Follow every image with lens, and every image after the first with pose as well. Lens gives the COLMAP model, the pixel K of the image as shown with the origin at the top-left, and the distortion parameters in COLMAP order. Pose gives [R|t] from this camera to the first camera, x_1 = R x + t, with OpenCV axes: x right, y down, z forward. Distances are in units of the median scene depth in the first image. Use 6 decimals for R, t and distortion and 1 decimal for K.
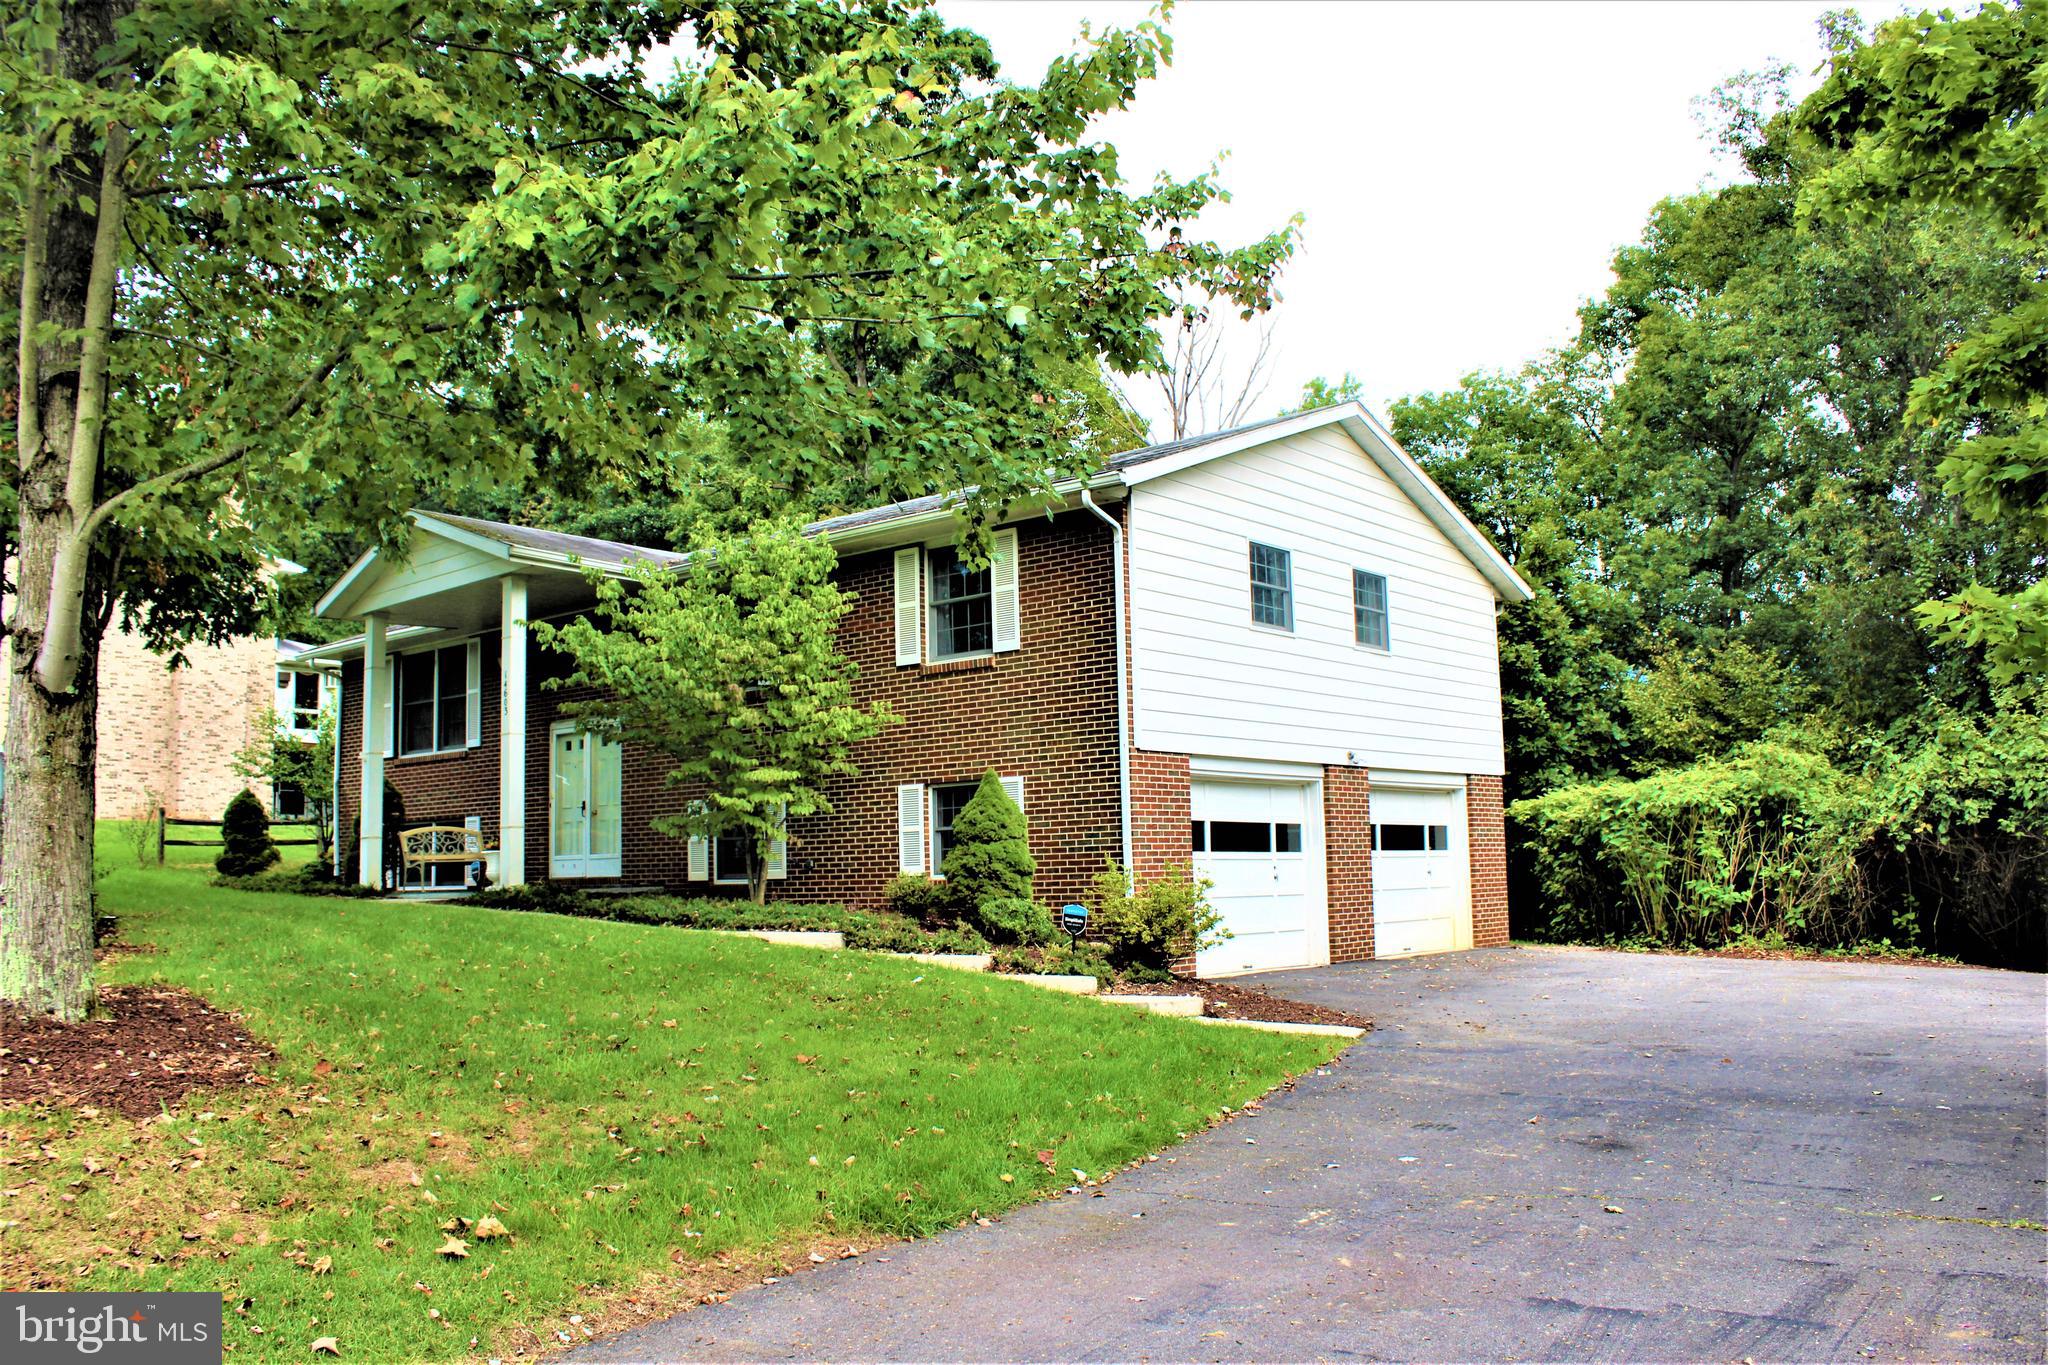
lens RADIAL K [[1695.7, 0, 981.6], [0, 1695.7, 692.2], [0, 0, 1]] dist [-0.154713, 0.104199]
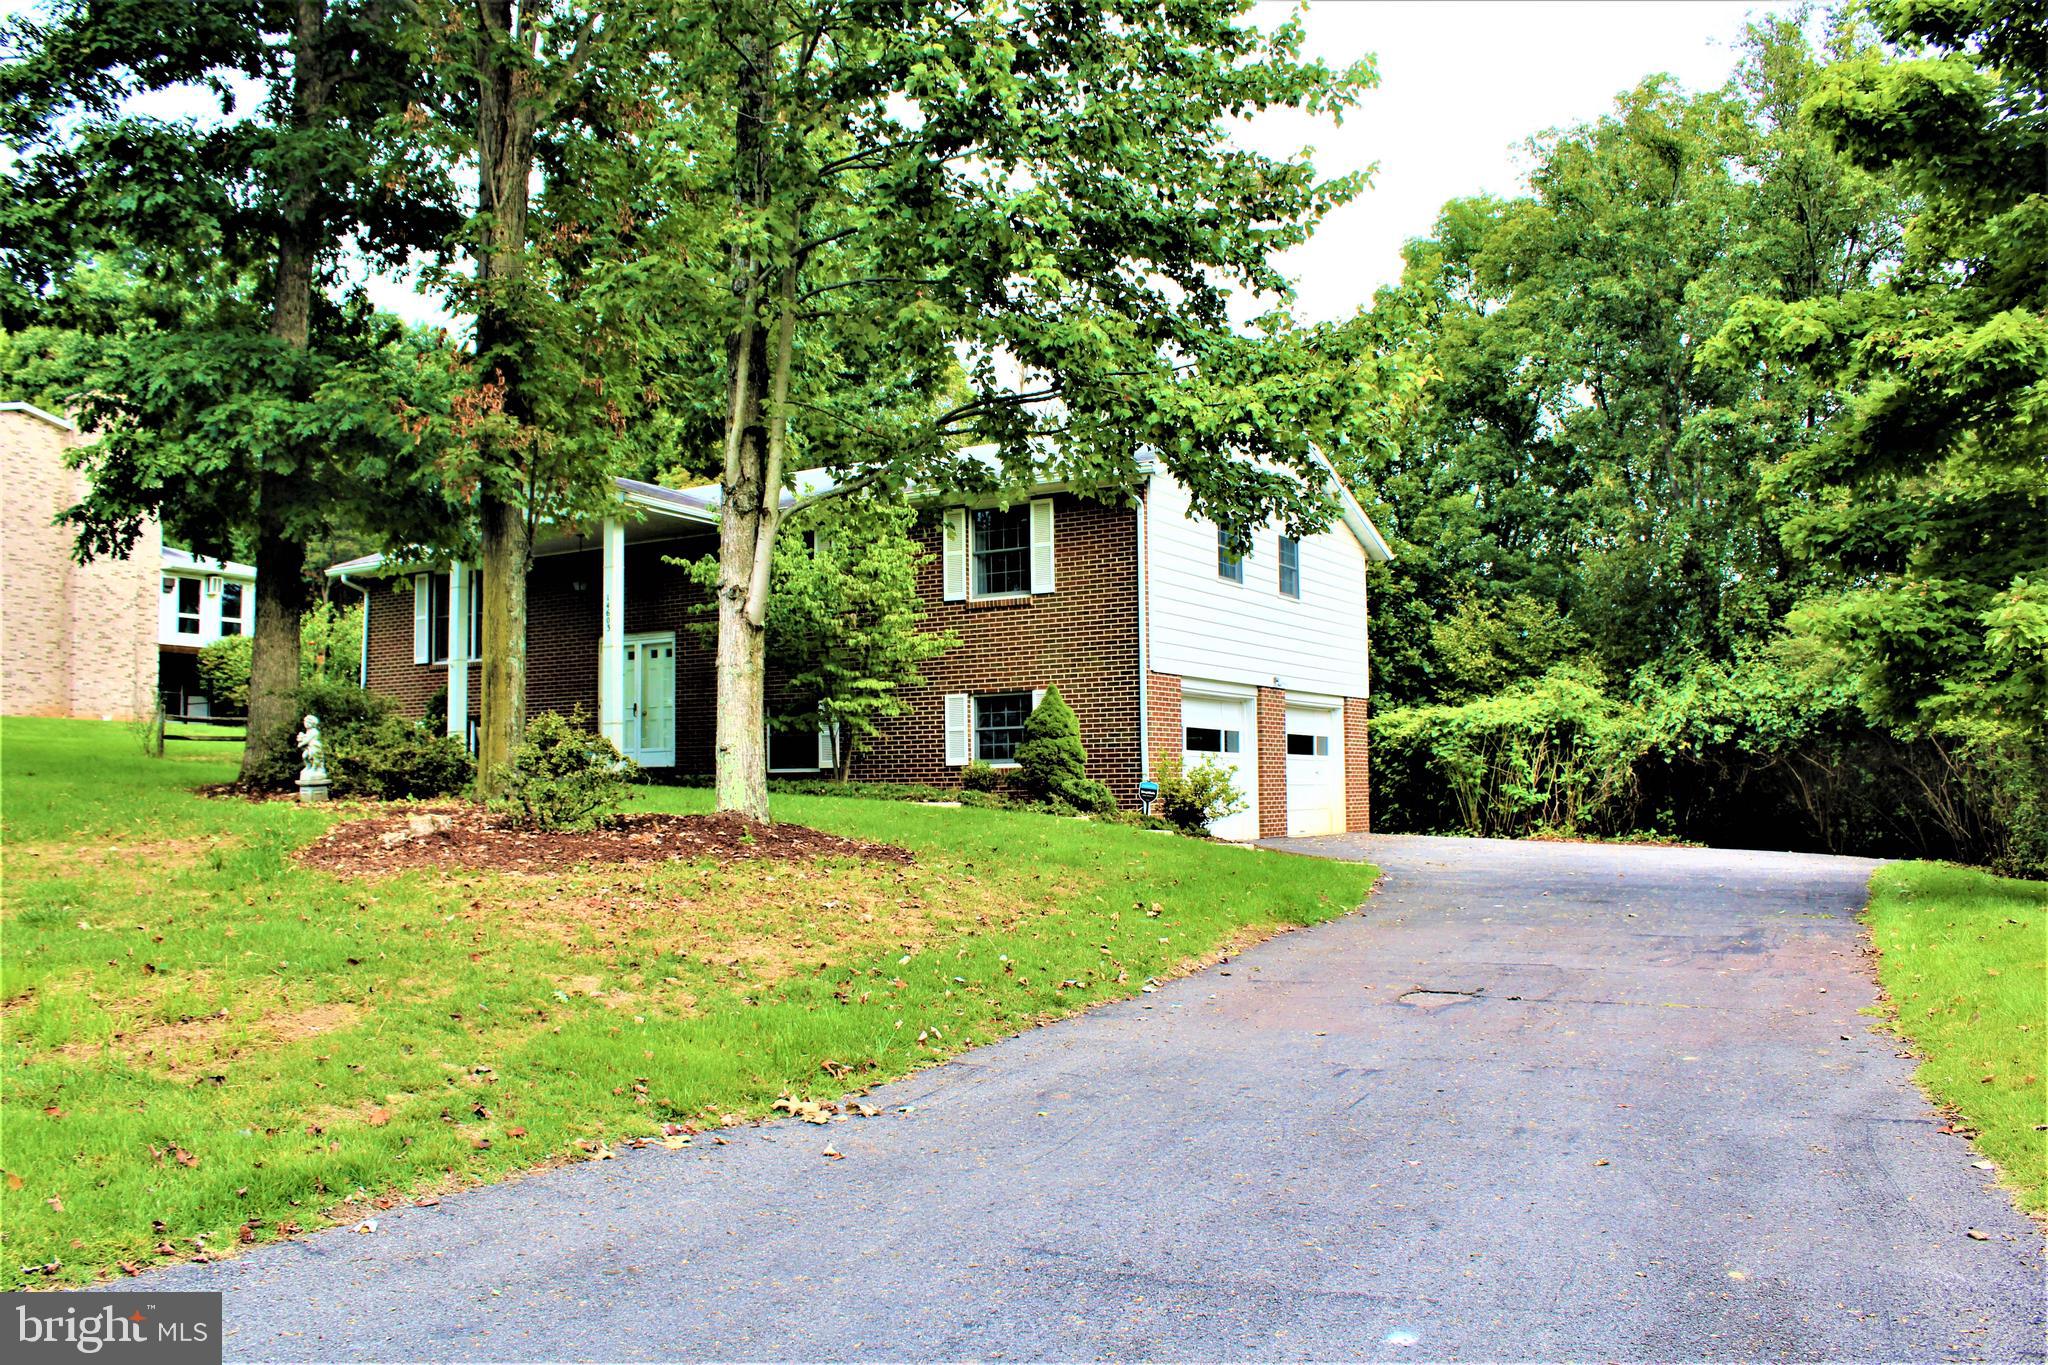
lens RADIAL K [[1695.7, 0, 981.6], [0, 1695.7, 692.2], [0, 0, 1]] dist [-0.154713, 0.104199]
pose [[0.986499, 0.021321, 0.162372, -0.192952], [-0.029102, 0.998531, 0.045696, -0.005062], [-0.161159, -0.049804, 0.985671, -0.221280]]
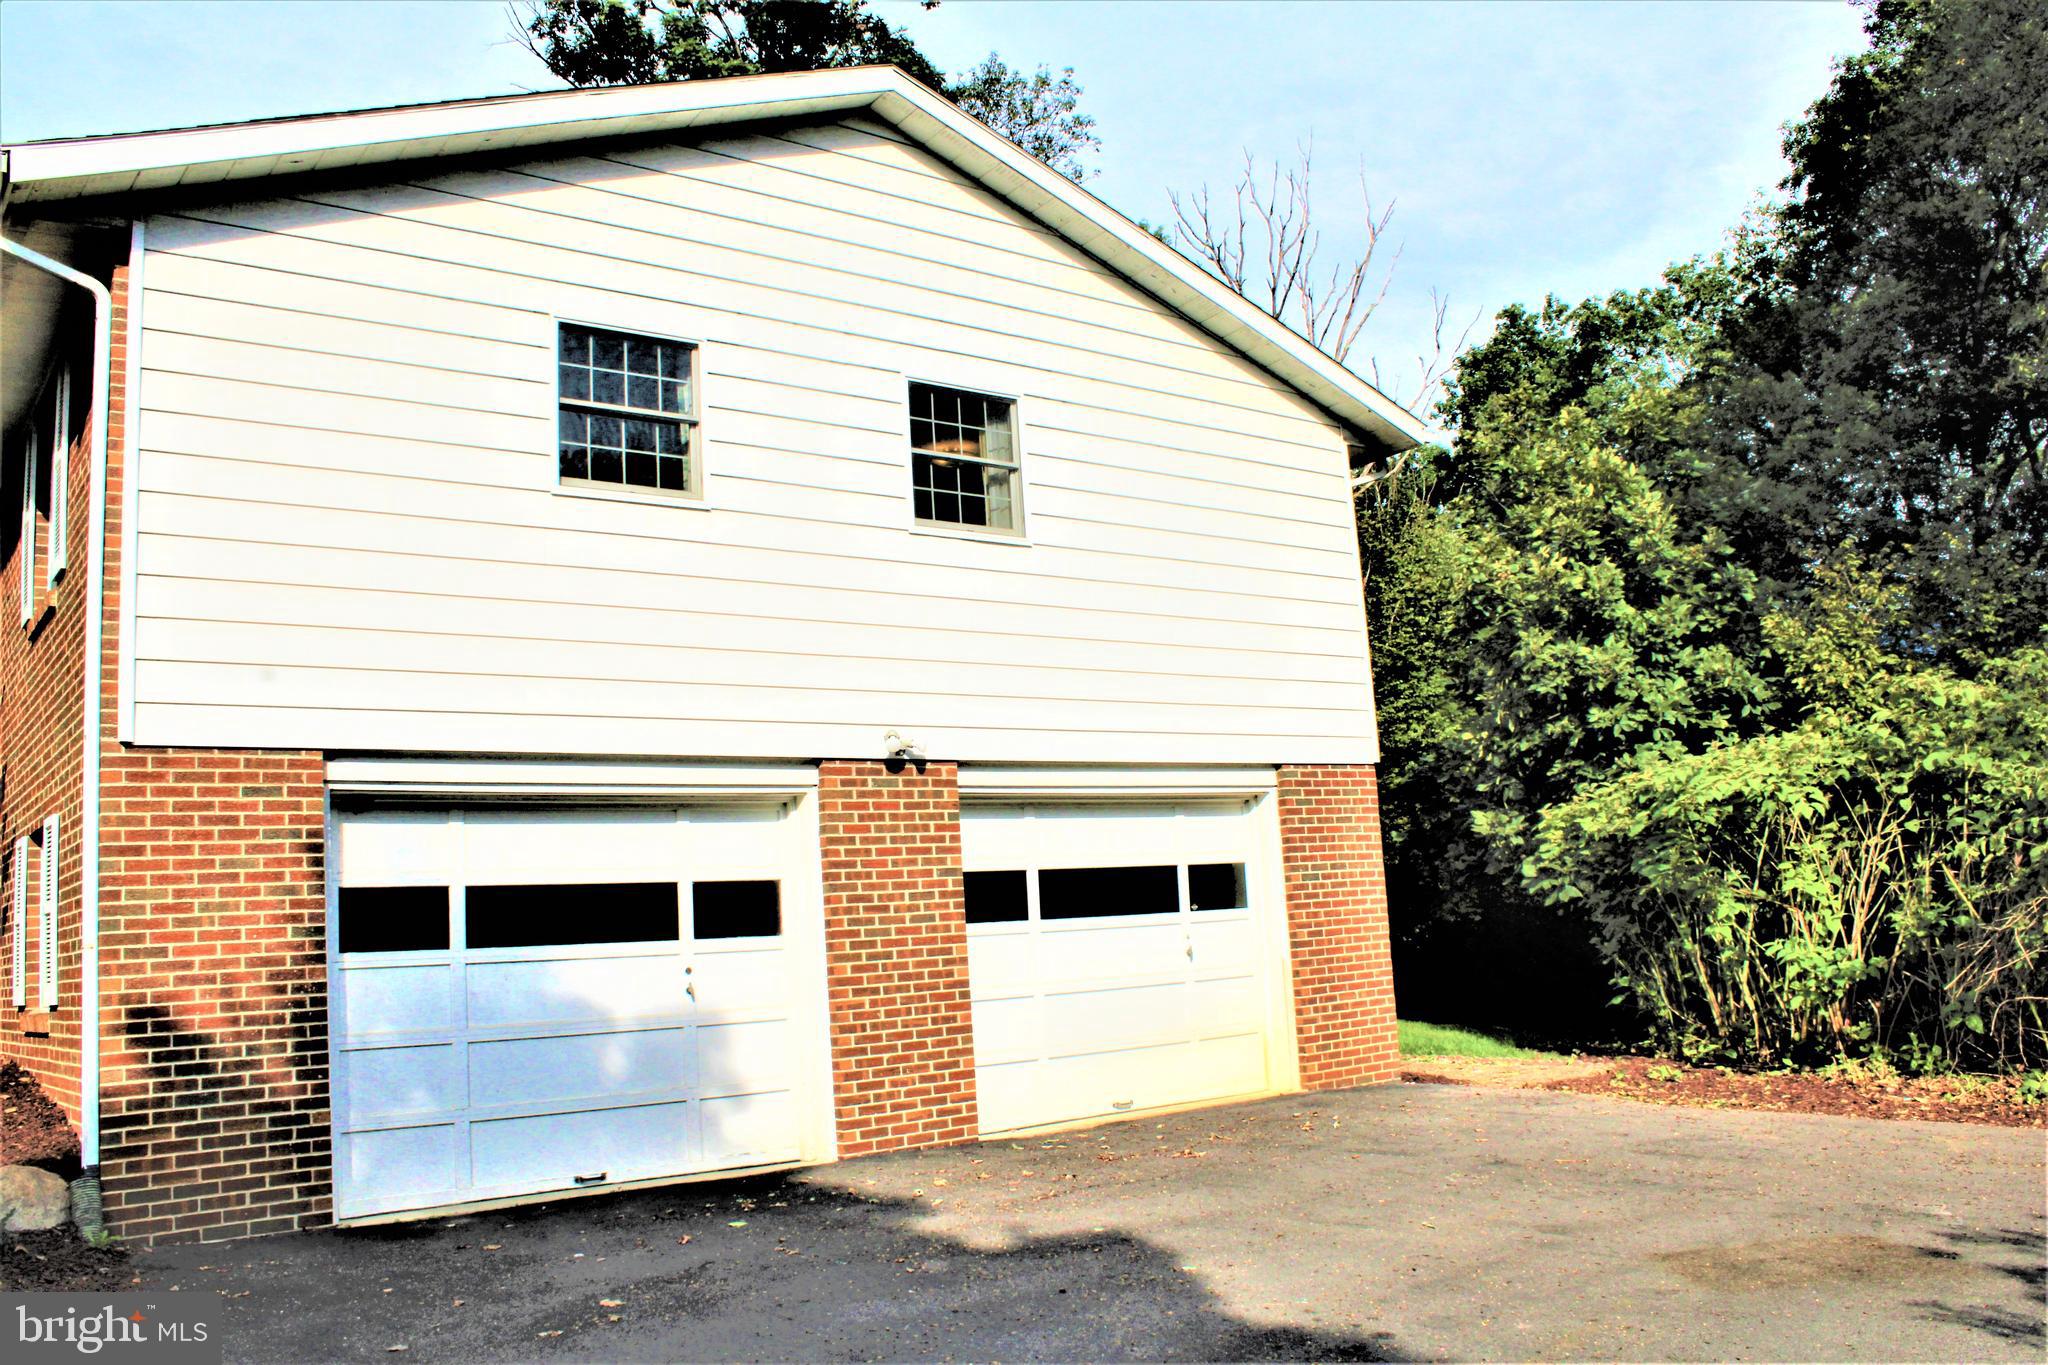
lens RADIAL K [[1695.7, 0, 981.6], [0, 1695.7, 692.2], [0, 0, 1]] dist [-0.154713, 0.104199]
pose [[0.972954, -0.072693, -0.219263, 0.324295], [0.066118, 0.997119, -0.037190, 0.039996], [0.221334, 0.021687, 0.974957, 0.458801]]
